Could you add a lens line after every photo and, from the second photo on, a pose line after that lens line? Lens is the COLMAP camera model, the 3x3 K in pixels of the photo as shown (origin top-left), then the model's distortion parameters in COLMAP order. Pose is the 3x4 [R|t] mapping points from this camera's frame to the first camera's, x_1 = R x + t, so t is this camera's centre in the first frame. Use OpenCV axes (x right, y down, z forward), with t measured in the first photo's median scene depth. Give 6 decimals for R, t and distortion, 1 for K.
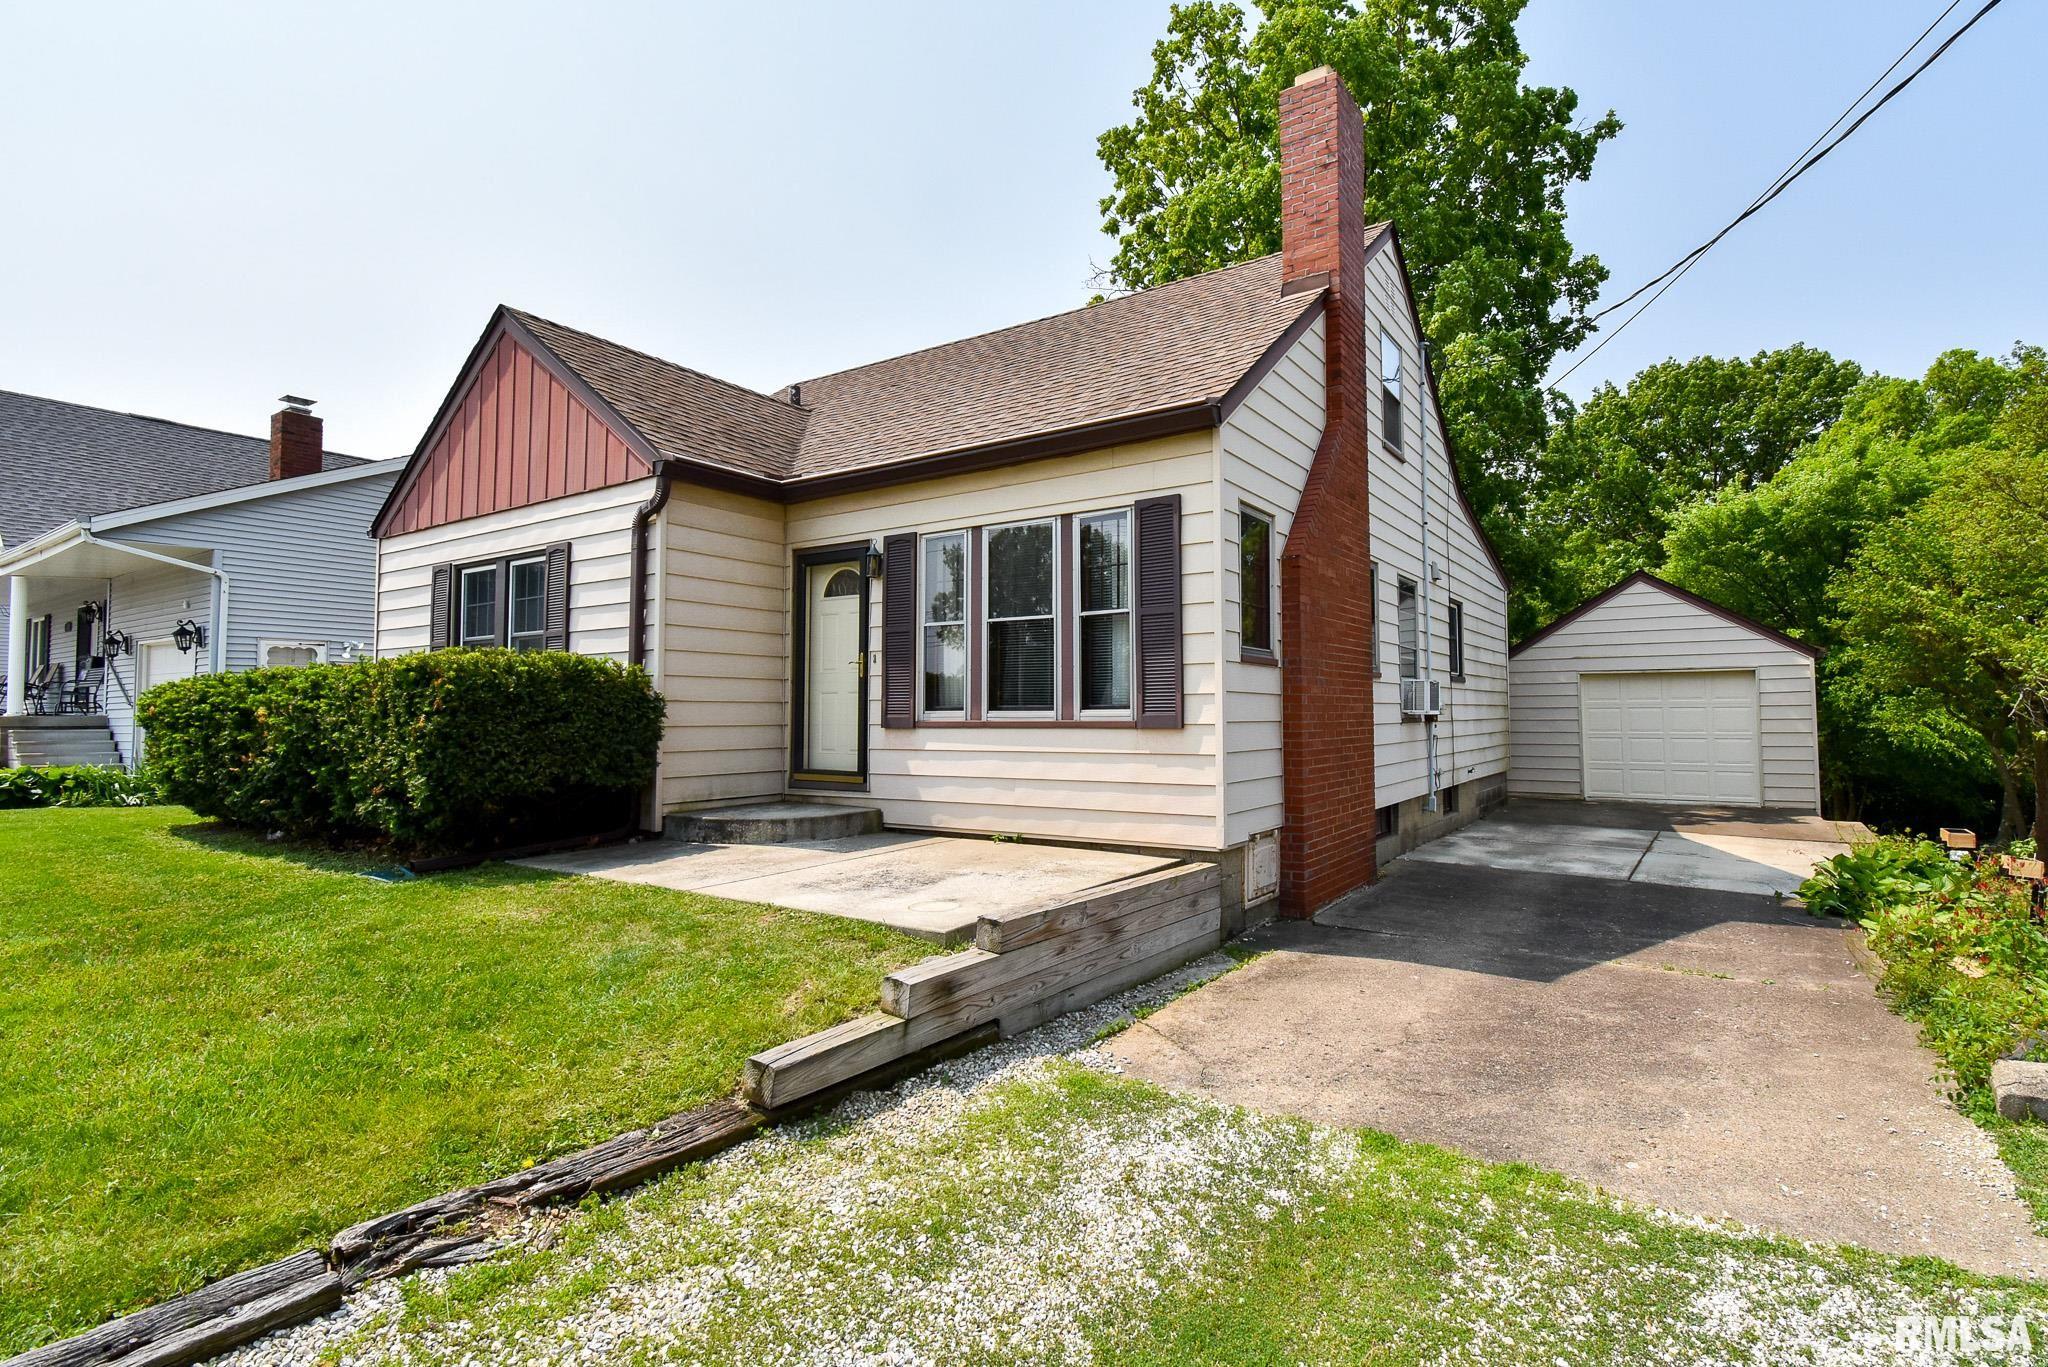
lens RADIAL K [[1003.0, 0, 1045.8], [0, 1003.0, 677.4], [0, 0, 1]] dist [0.001330, -0.014358]
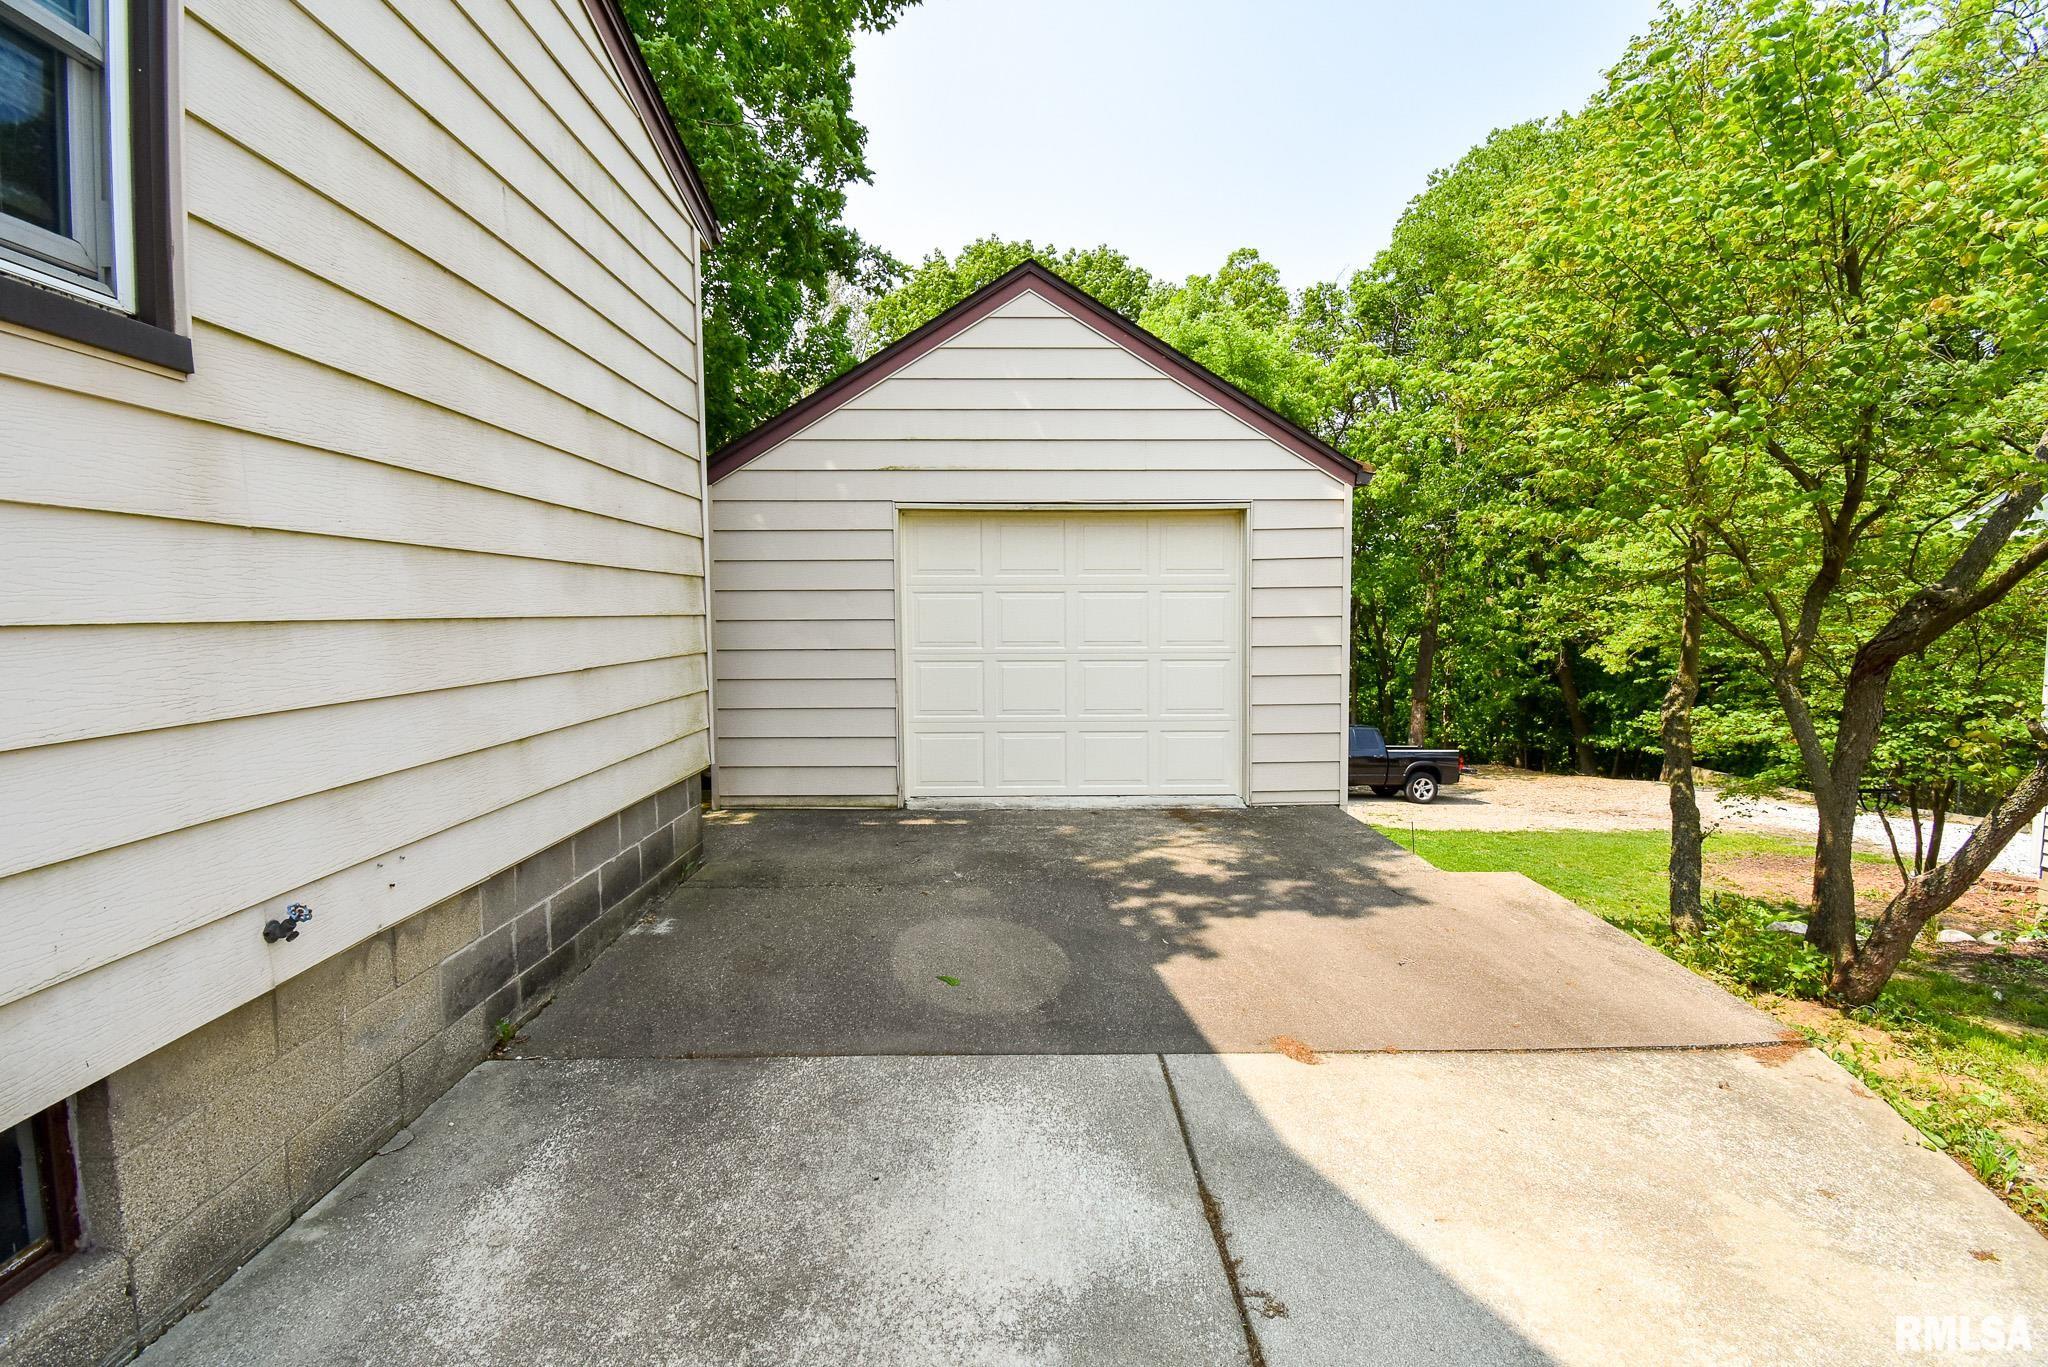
lens RADIAL K [[1003.0, 0, 1017.0], [0, 1003.0, 675.7], [0, 0, 1]] dist [0.001330, -0.014358]
pose [[0.825571, -0.034201, 0.563261, 0.567395], [-0.022141, 0.995430, 0.092895, 0.043808], [-0.563864, -0.089163, 0.821040, 1.052020]]
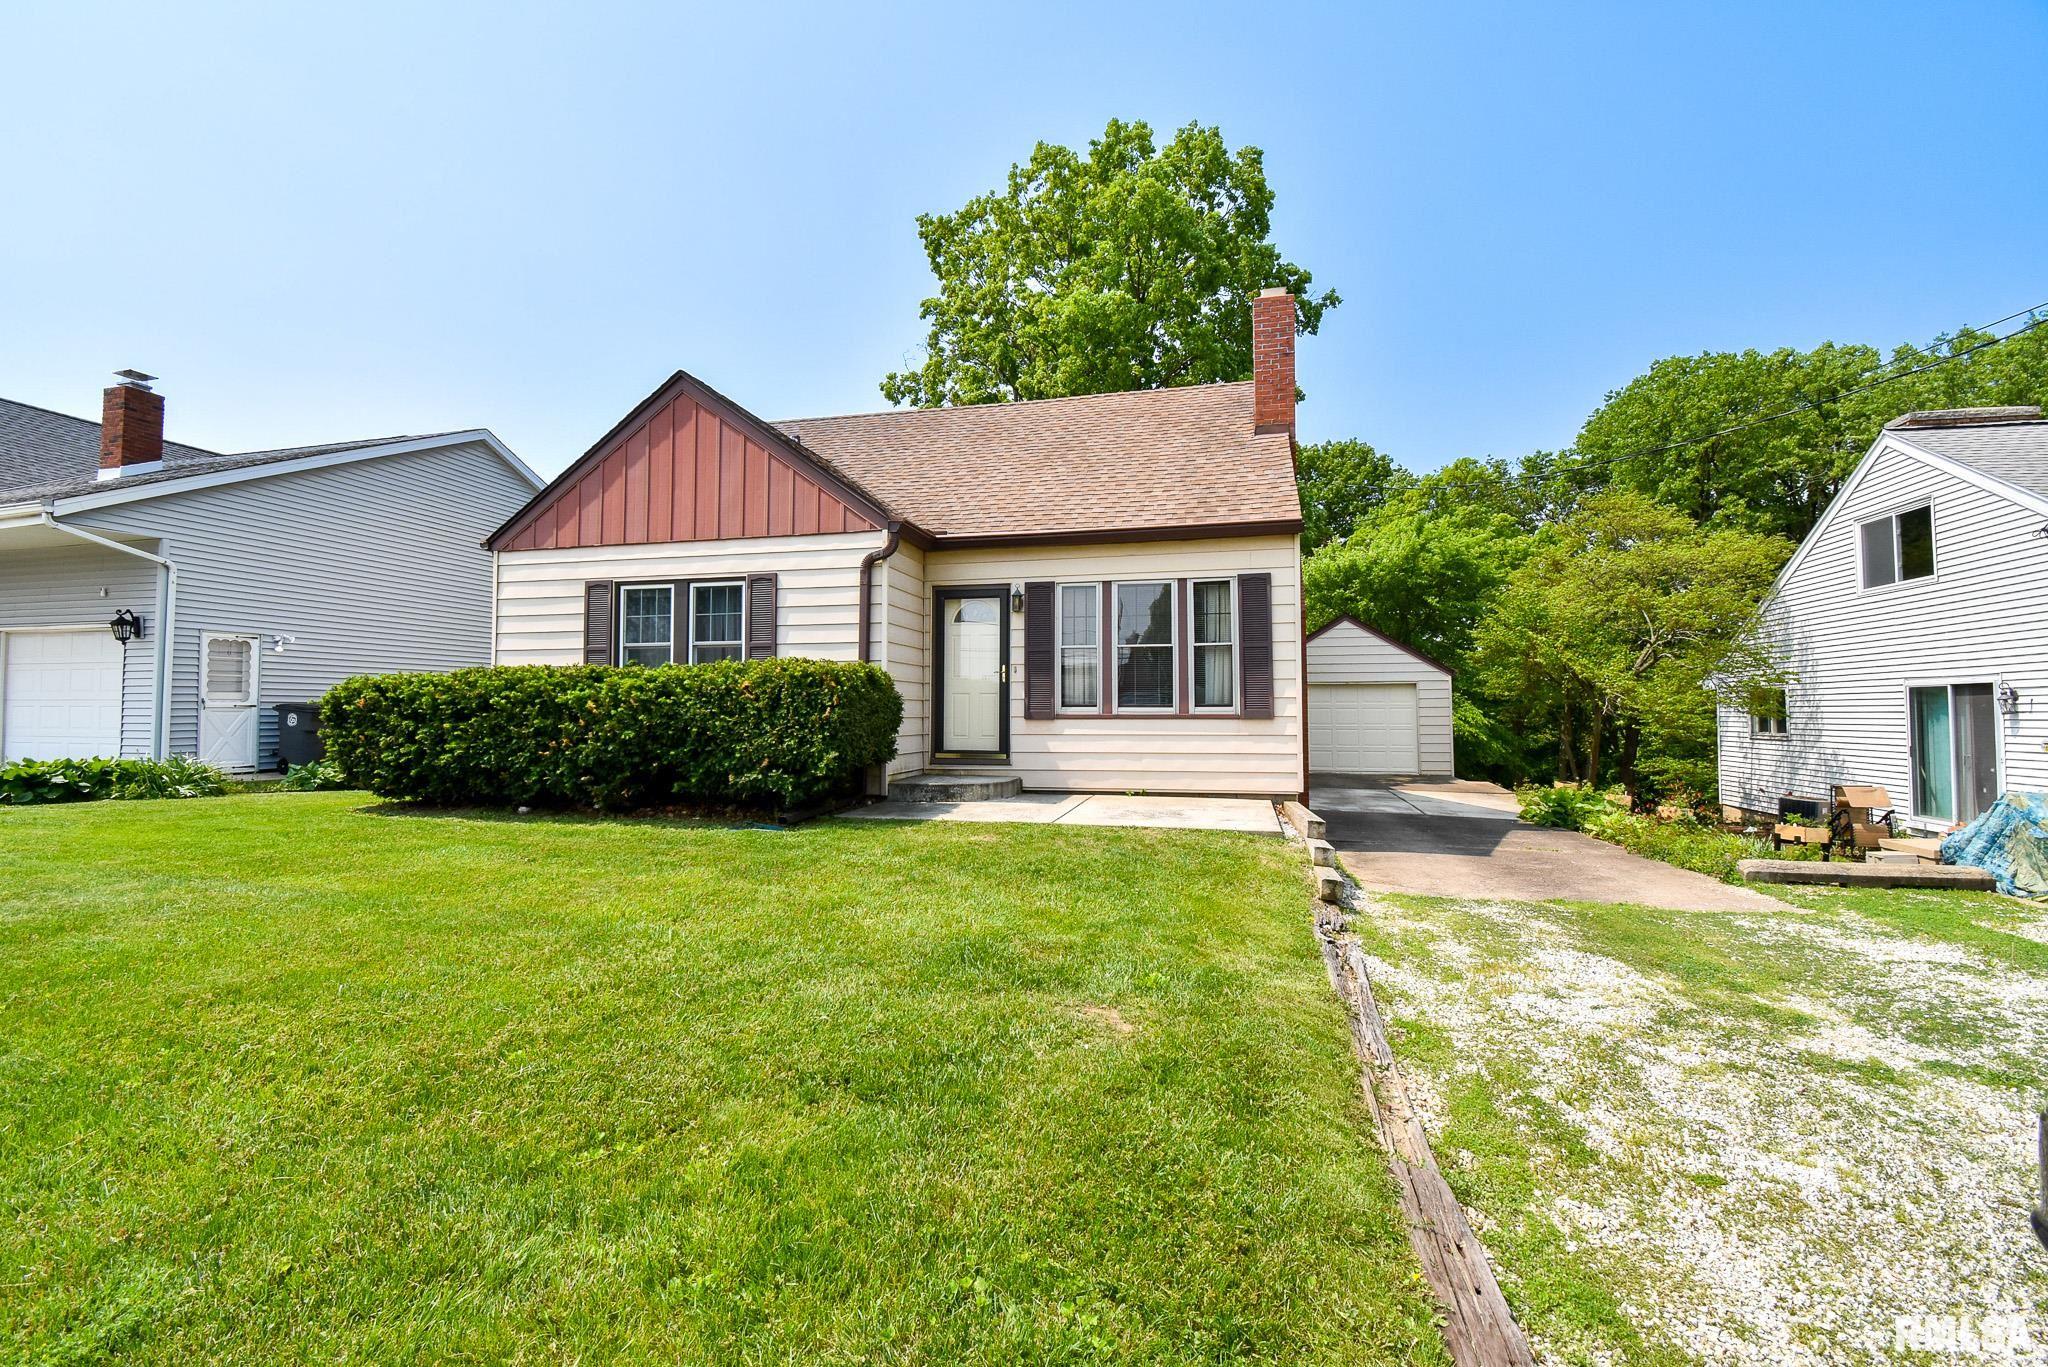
lens RADIAL K [[926.9, 0, 1010.5], [0, 926.9, 682.9], [0, 0, 1]] dist [0.000552, -0.013810]
pose [[0.945199, 0.014262, 0.326183, -0.495002], [-0.015659, 0.999876, 0.001657, -0.001662], [-0.326119, -0.006674, 0.945305, -0.178779]]
